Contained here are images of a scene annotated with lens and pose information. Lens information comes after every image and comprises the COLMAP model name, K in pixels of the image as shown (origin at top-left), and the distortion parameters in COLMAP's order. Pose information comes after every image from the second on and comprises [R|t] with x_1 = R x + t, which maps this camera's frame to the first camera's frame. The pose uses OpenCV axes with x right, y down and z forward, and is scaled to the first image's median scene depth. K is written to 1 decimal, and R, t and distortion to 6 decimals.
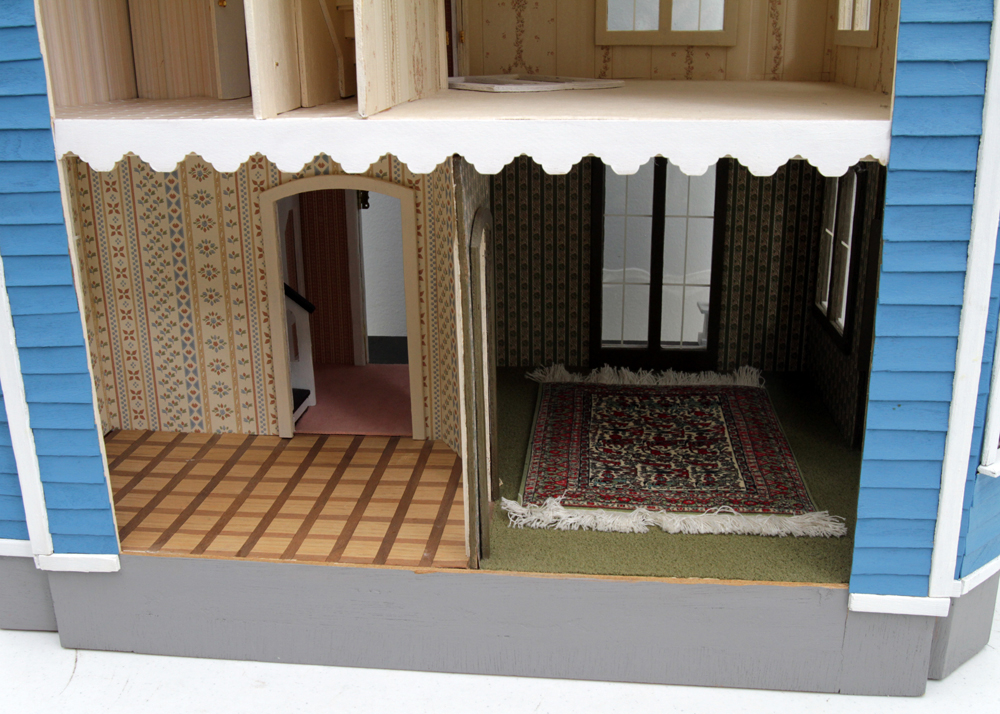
lens RADIAL K [[1030.7, 0, 489.5], [0, 1030.7, 356.0], [0, 0, 1]] dist [-0.141001, 0.279833]
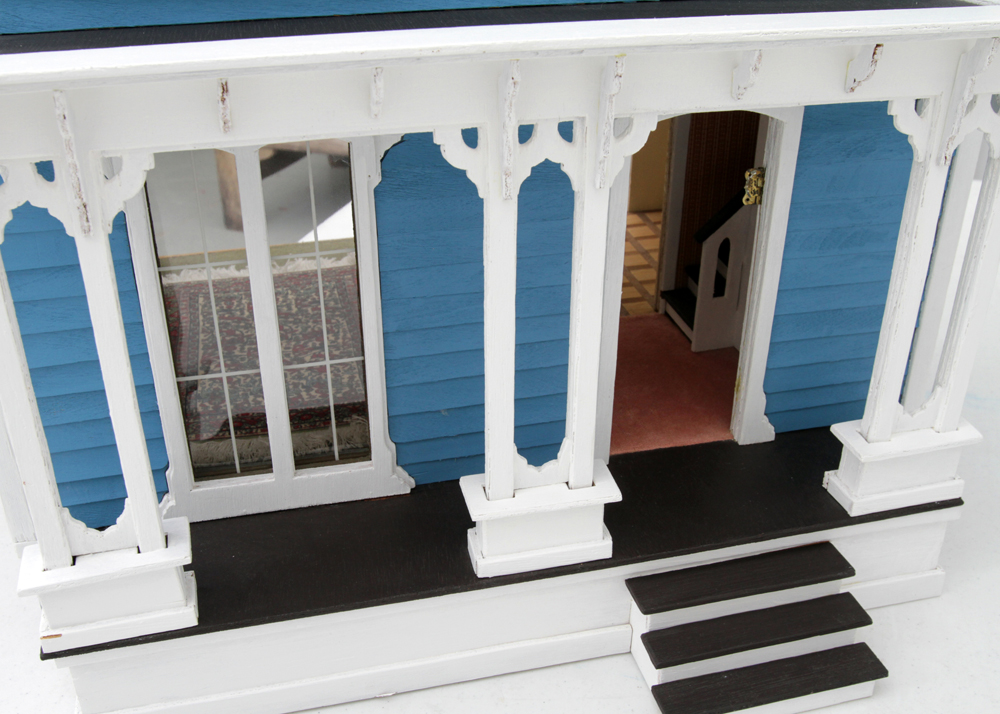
lens RADIAL K [[1041.3, 0, 495.8], [0, 1041.3, 359.0], [0, 0, 1]] dist [-0.062438, 0.005520]
pose [[-0.941088, 0.174288, -0.289789, 0.252783], [-0.089306, 0.698432, 0.710082, -0.599274], [0.326157, 0.694130, -0.641721, 1.681971]]
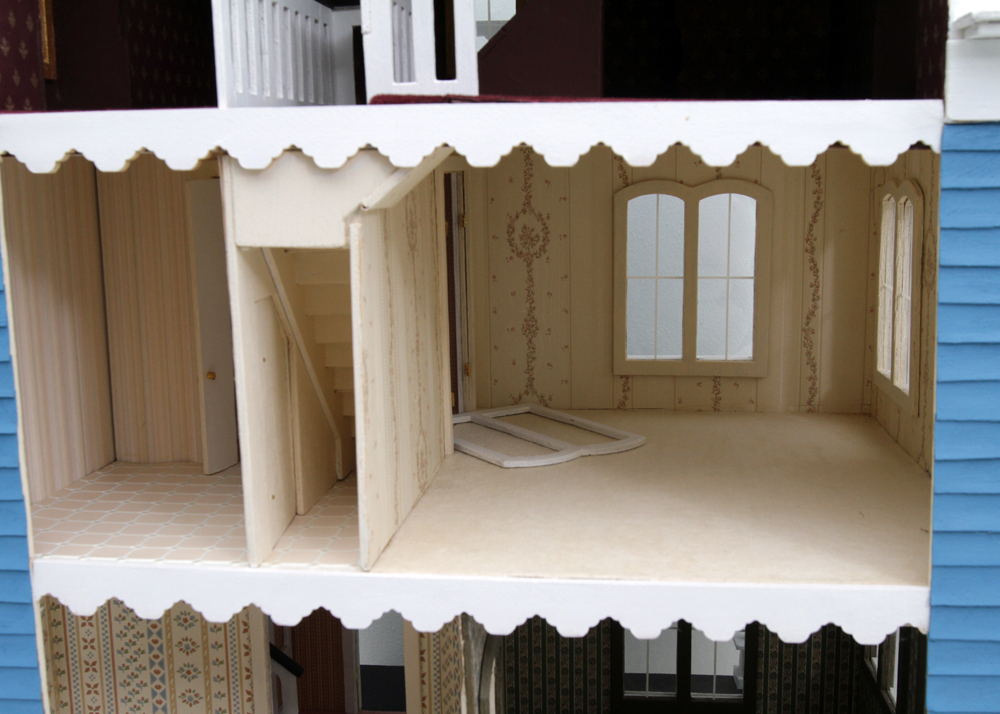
lens RADIAL K [[1181.8, 0, 490.2], [0, 1181.8, 359.1], [0, 0, 1]] dist [-0.070563, 0.092245]
pose [[0.999988, -0.000732, -0.004768, -0.002333], [0.000007, 0.988653, -0.150220, -0.176421], [0.004824, 0.150218, 0.988641, -0.059830]]
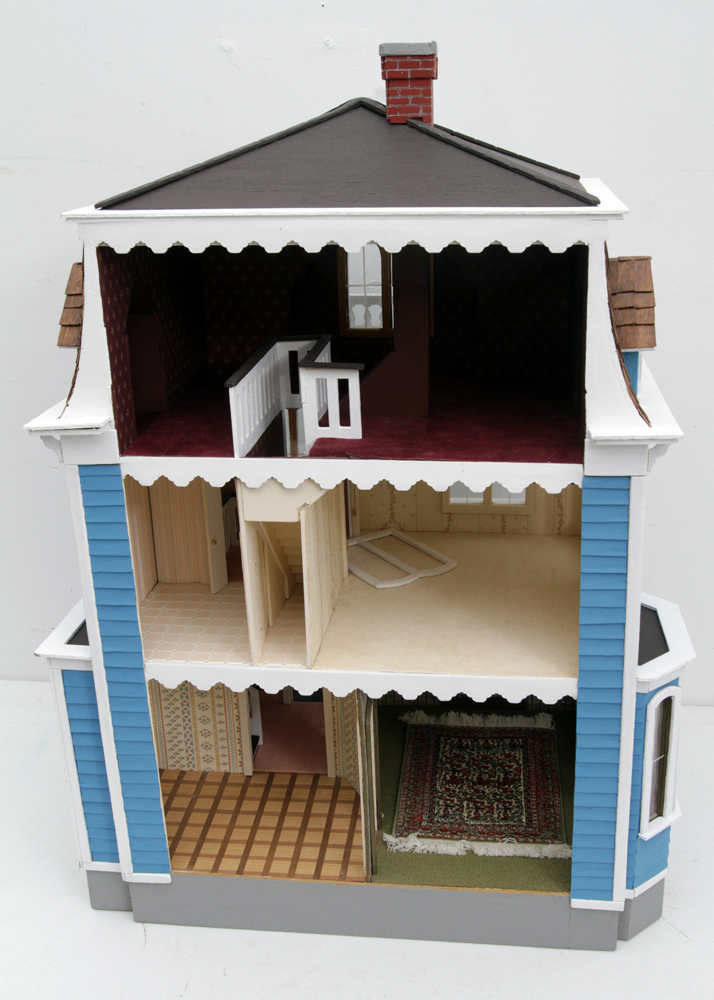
lens RADIAL K [[1098.0, 0, 357.0], [0, 1098.0, 500.0], [0, 0, 1]] dist [-0.120058, 0.207274]
pose [[0.999864, -0.010830, -0.012400, -0.003256], [0.011187, 0.999514, 0.029088, -0.413131], [0.012079, -0.029223, 0.999500, -0.713916]]
